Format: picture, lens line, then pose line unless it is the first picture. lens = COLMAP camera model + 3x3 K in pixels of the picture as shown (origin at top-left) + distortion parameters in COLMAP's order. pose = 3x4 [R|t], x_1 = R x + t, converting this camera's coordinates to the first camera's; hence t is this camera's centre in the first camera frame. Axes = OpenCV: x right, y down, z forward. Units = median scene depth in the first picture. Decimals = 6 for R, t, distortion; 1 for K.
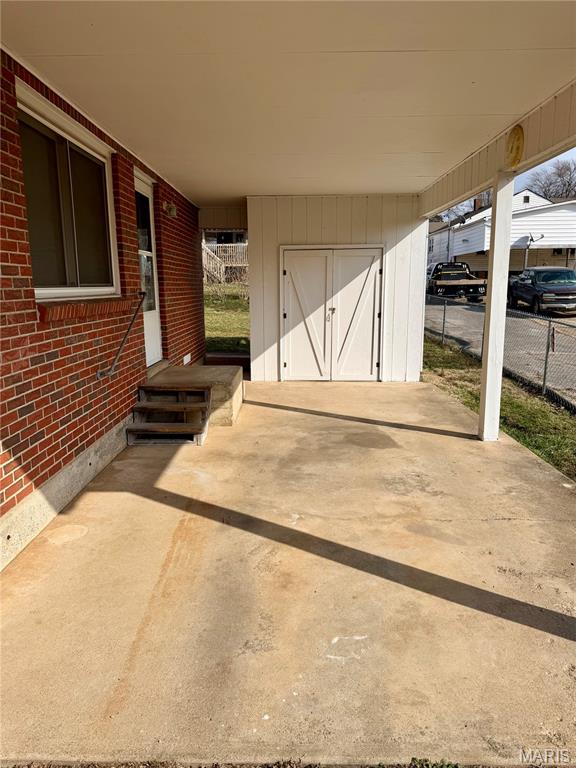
lens RADIAL K [[545.6, 0, 288.2], [0, 545.6, 385.7], [0, 0, 1]] dist [0.001070, -0.000362]
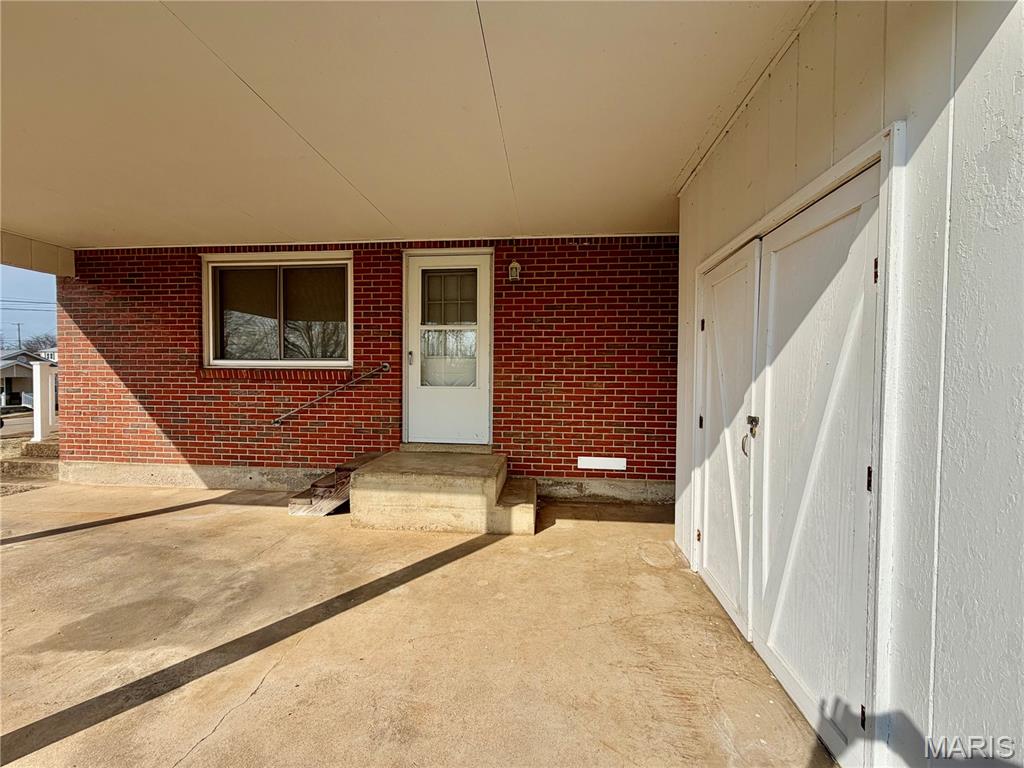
lens RADIAL K [[407.5, 0, 510.1], [0, 407.5, 386.5], [0, 0, 1]] dist [-0.000003, 0.000730]
pose [[-0.098884, 0.042875, -0.994175, 0.488745], [-0.185213, 0.980821, 0.060721, -0.221761], [0.977711, 0.190138, -0.089047, 1.301543]]
